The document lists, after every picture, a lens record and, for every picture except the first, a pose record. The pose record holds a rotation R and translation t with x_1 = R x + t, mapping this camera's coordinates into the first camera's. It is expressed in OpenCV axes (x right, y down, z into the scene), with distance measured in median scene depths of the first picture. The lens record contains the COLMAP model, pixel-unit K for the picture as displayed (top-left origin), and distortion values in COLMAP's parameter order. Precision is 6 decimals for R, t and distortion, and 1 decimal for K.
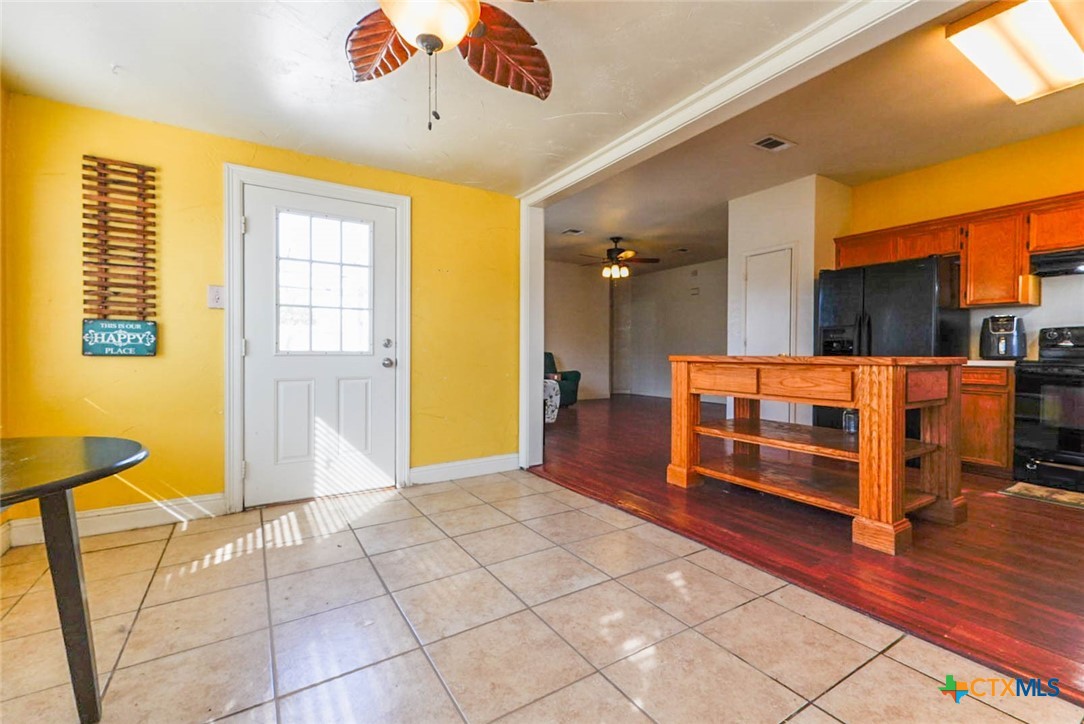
lens RADIAL K [[462.0, 0, 536.8], [0, 462.0, 358.4], [0, 0, 1]] dist [0.002709, 0.000281]
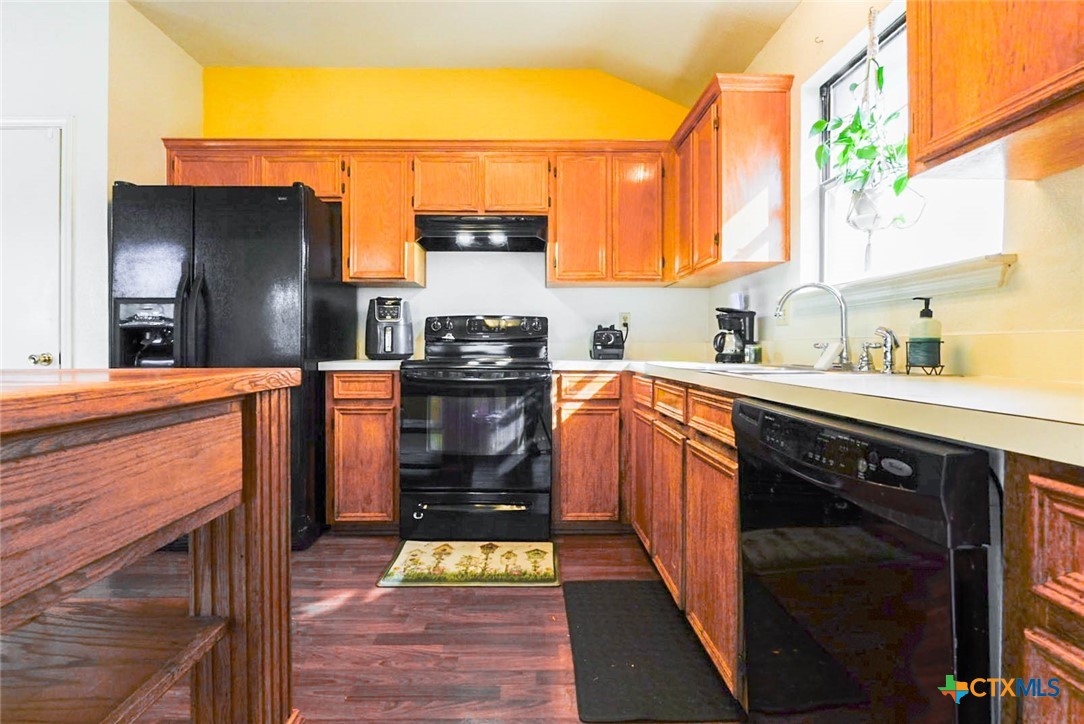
lens RADIAL K [[502.4, 0, 524.1], [0, 502.4, 344.4], [0, 0, 1]] dist [-0.000417, 0.000077]
pose [[0.527360, -0.001154, 0.849641, 0.480220], [0.010210, 0.999935, -0.004979, -0.013778], [-0.849580, 0.011300, 0.527338, 0.437796]]
